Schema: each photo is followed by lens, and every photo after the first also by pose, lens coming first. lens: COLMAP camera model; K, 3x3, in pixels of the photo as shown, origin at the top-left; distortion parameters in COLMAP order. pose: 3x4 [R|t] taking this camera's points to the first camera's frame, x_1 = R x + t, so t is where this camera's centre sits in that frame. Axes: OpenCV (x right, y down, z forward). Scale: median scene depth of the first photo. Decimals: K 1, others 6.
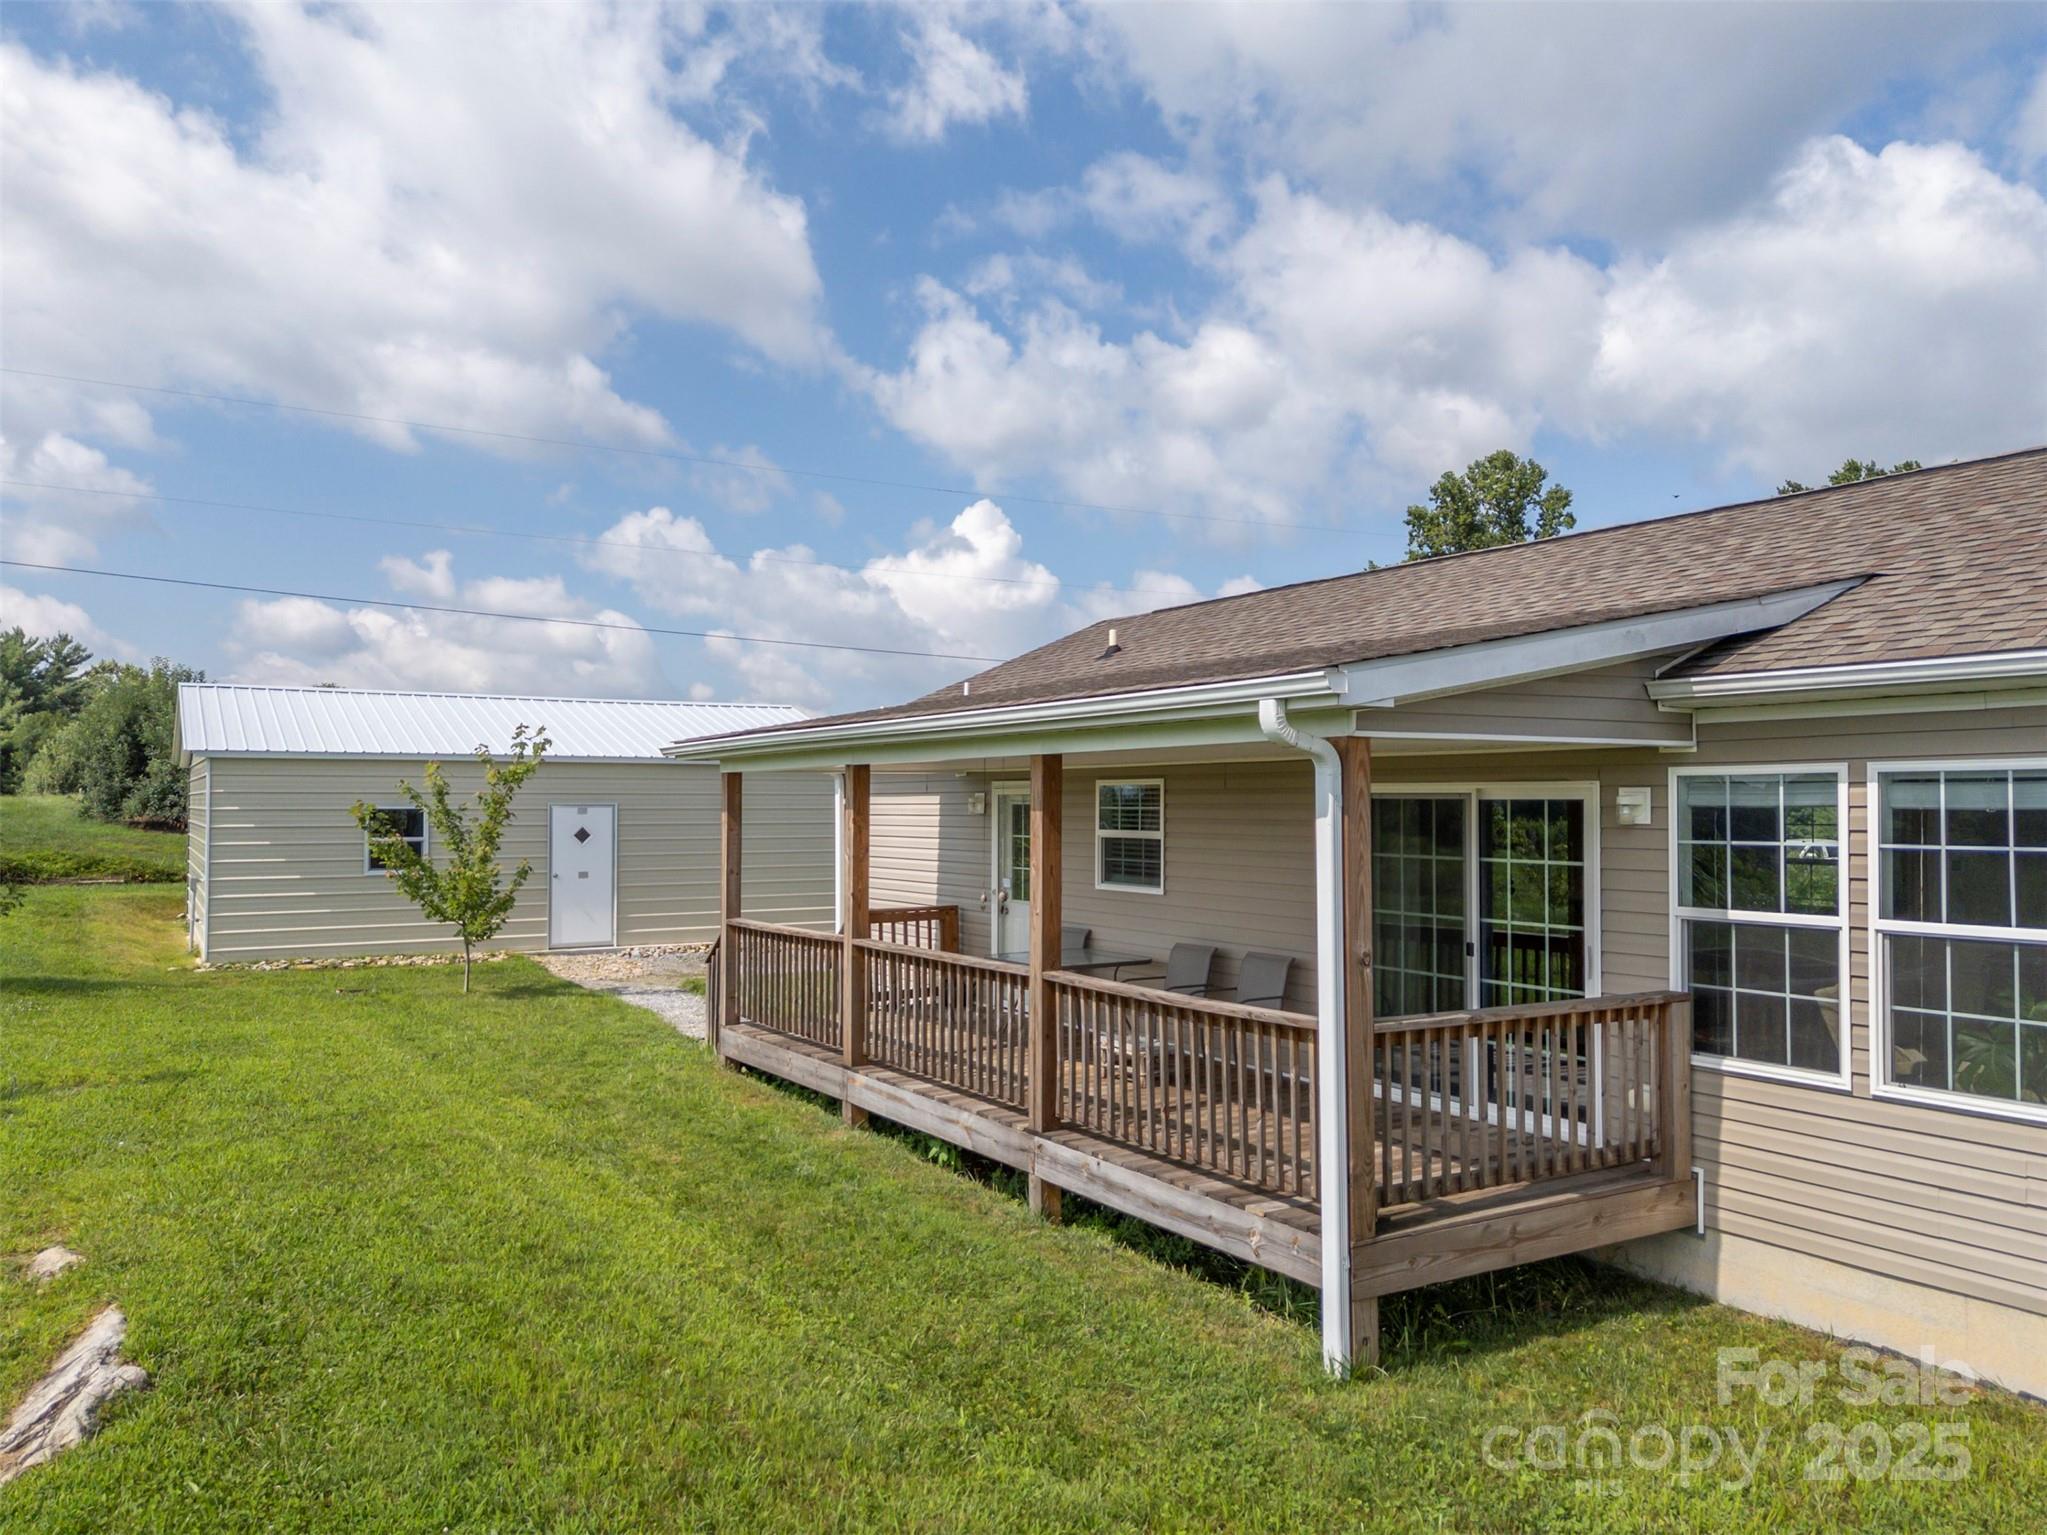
lens RADIAL K [[1503.4, 0, 1020.3], [0, 1503.4, 766.8], [0, 0, 1]] dist [0.082177, -0.080477]
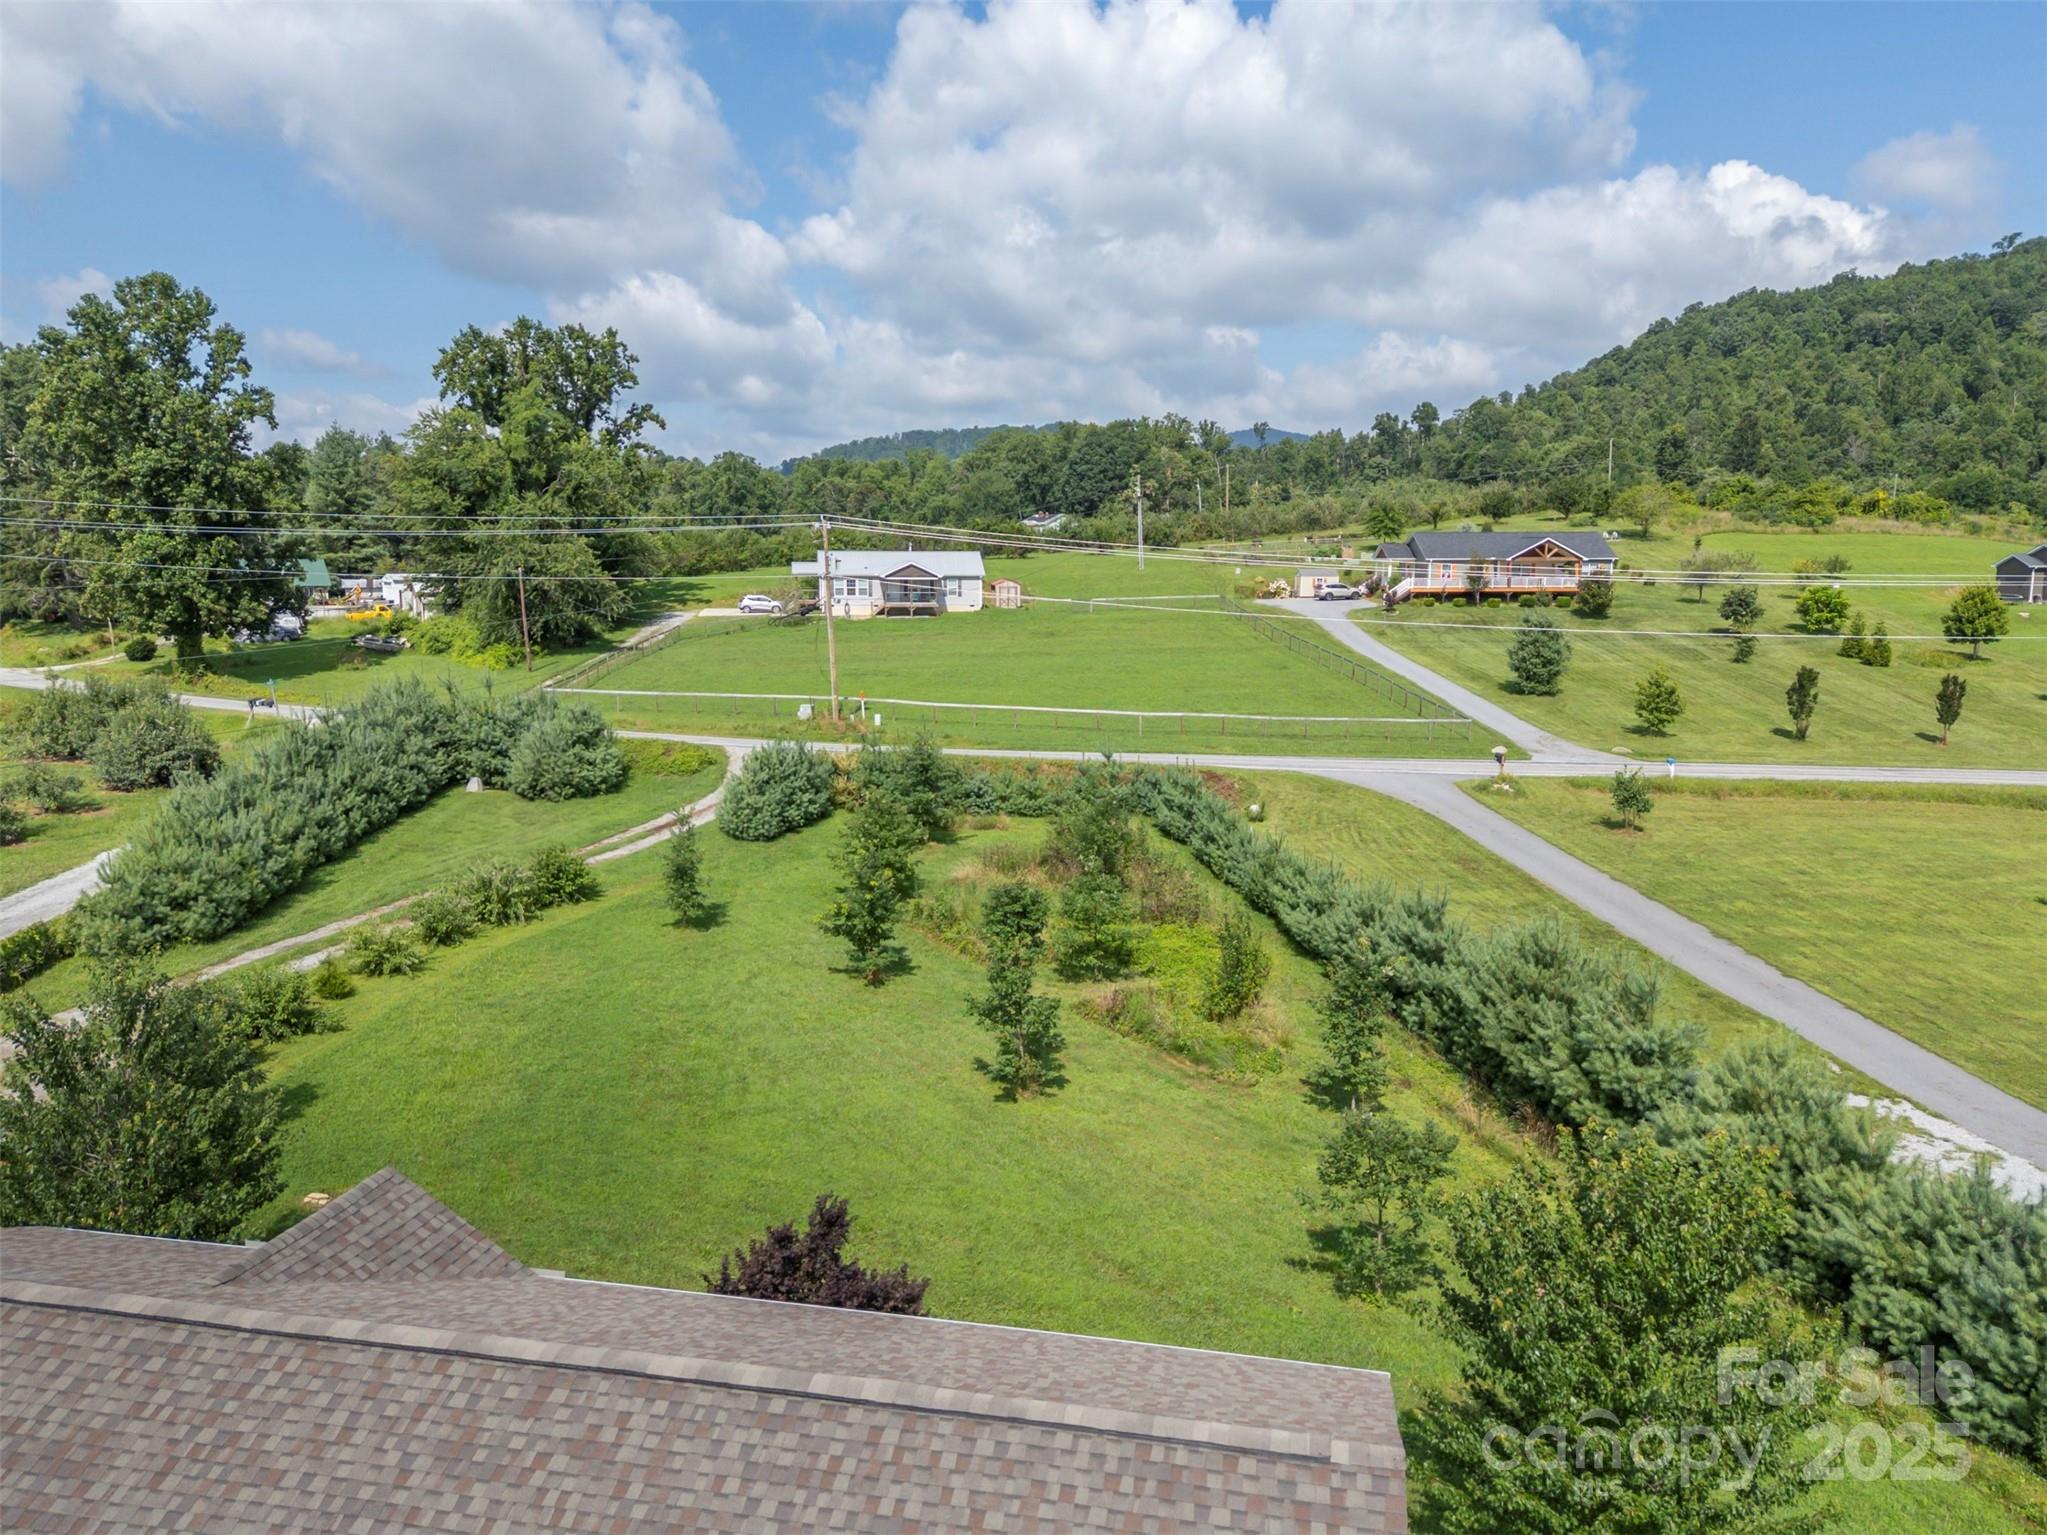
lens RADIAL K [[1503.4, 0, 1020.3], [0, 1503.4, 766.8], [0, 0, 1]] dist [0.082177, -0.080477]
pose [[0.690958, -0.102971, 0.715523, -0.011496], [-0.020575, 0.986601, 0.161849, -1.125352], [-0.722602, -0.126553, 0.679582, 0.030739]]
